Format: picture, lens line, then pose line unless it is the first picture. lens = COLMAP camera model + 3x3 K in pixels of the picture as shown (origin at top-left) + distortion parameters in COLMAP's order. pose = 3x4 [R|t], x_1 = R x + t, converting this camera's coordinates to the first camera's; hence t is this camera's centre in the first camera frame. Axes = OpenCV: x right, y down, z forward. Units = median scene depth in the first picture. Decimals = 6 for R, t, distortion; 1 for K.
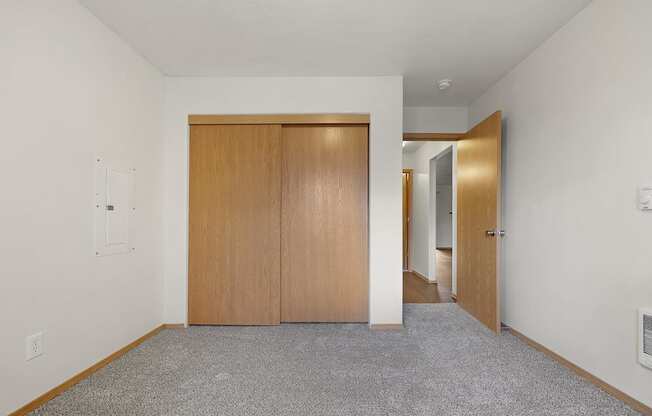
lens RADIAL K [[276.1, 0, 324.9], [0, 276.1, 214.1], [0, 0, 1]] dist [-0.000750, -0.000018]
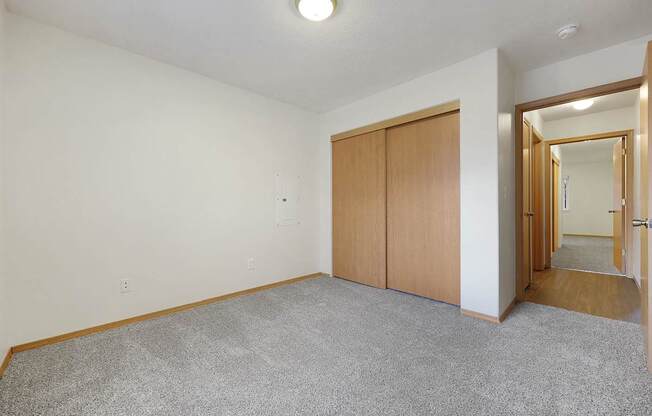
lens RADIAL K [[261.0, 0, 326.0], [0, 261.0, 208.0], [0, 0, 1]] dist [-0.001986, -0.000106]
pose [[0.705847, 0.000482, -0.708364, 0.488941], [0.022164, 0.999495, 0.022766, -0.002926], [0.708017, -0.031770, 0.705480, -0.019604]]
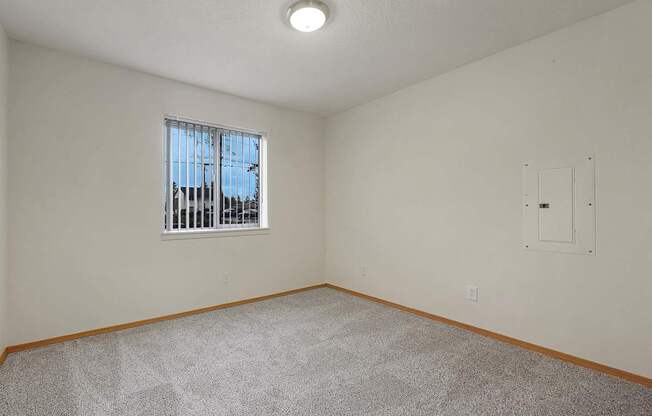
lens RADIAL K [[276.1, 0, 324.9], [0, 276.1, 214.1], [0, 0, 1]] dist [-0.000750, -0.000018]
pose [[-0.780276, -0.009529, -0.625363, 0.401814], [0.017768, 0.999143, -0.037394, 0.025242], [0.625183, -0.040289, -0.779437, 0.993283]]
